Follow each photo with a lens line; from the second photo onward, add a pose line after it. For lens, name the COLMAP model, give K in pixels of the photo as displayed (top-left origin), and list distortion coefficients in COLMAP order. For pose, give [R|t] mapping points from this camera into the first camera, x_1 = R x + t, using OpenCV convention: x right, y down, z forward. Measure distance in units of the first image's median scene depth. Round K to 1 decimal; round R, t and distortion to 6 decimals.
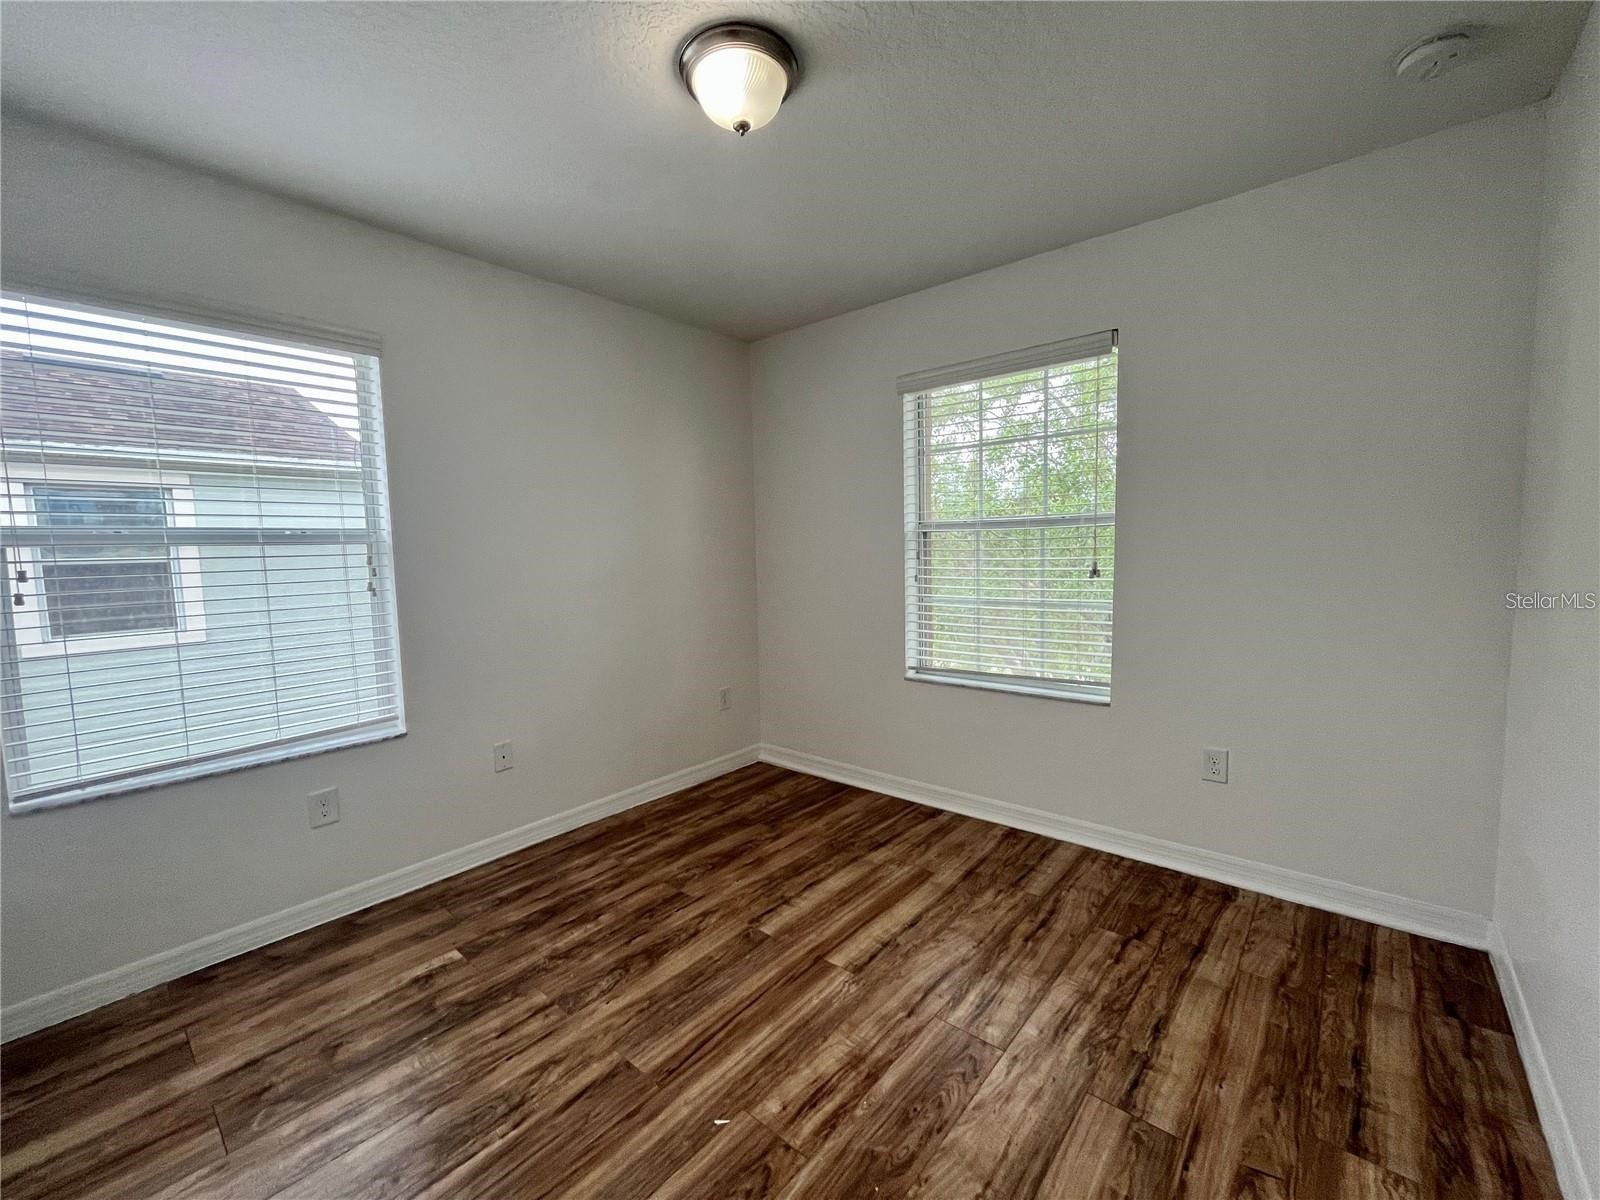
lens RADIAL K [[654.4, 0, 802.5], [0, 654.4, 600.3], [0, 0, 1]] dist [-0.002784, -0.000282]
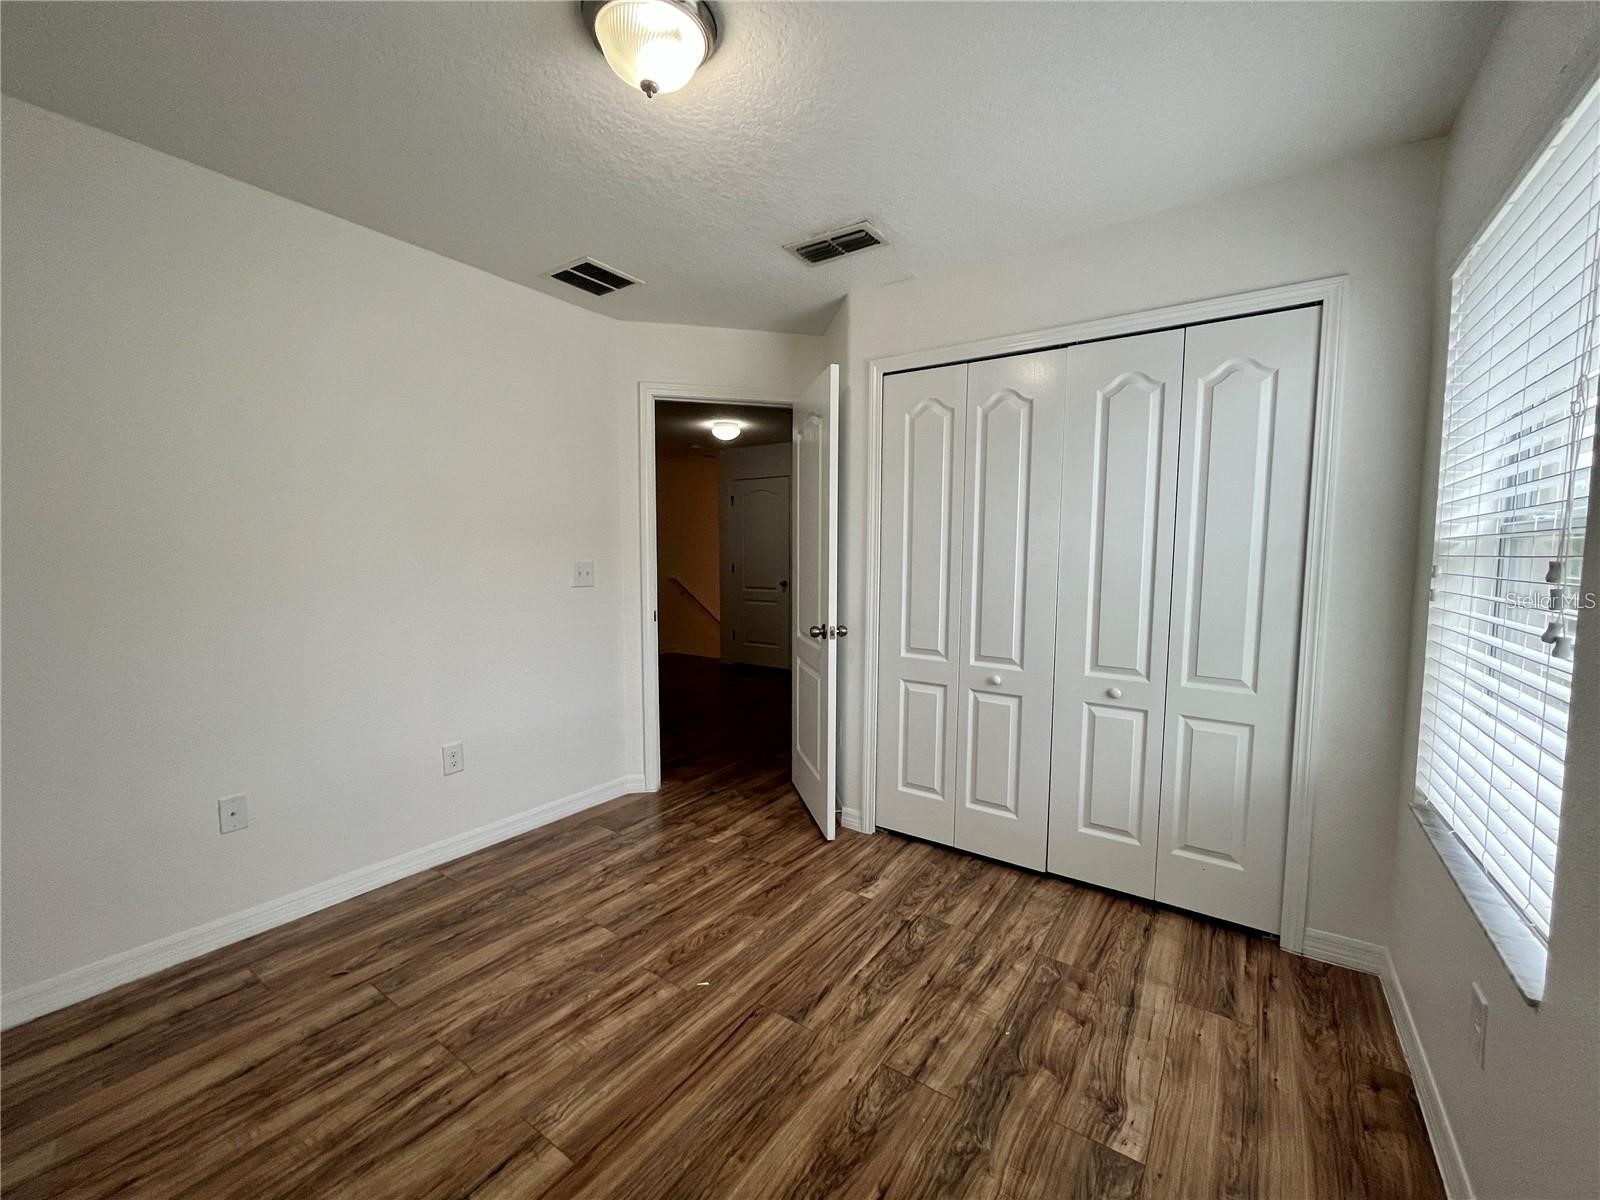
lens RADIAL K [[654.4, 0, 802.5], [0, 654.4, 600.3], [0, 0, 1]] dist [-0.002784, -0.000282]
pose [[-0.993989, 0.028363, -0.105742, -0.176870], [0.011340, 0.987337, 0.158229, -0.160151], [0.108891, 0.156079, -0.981724, 1.897177]]
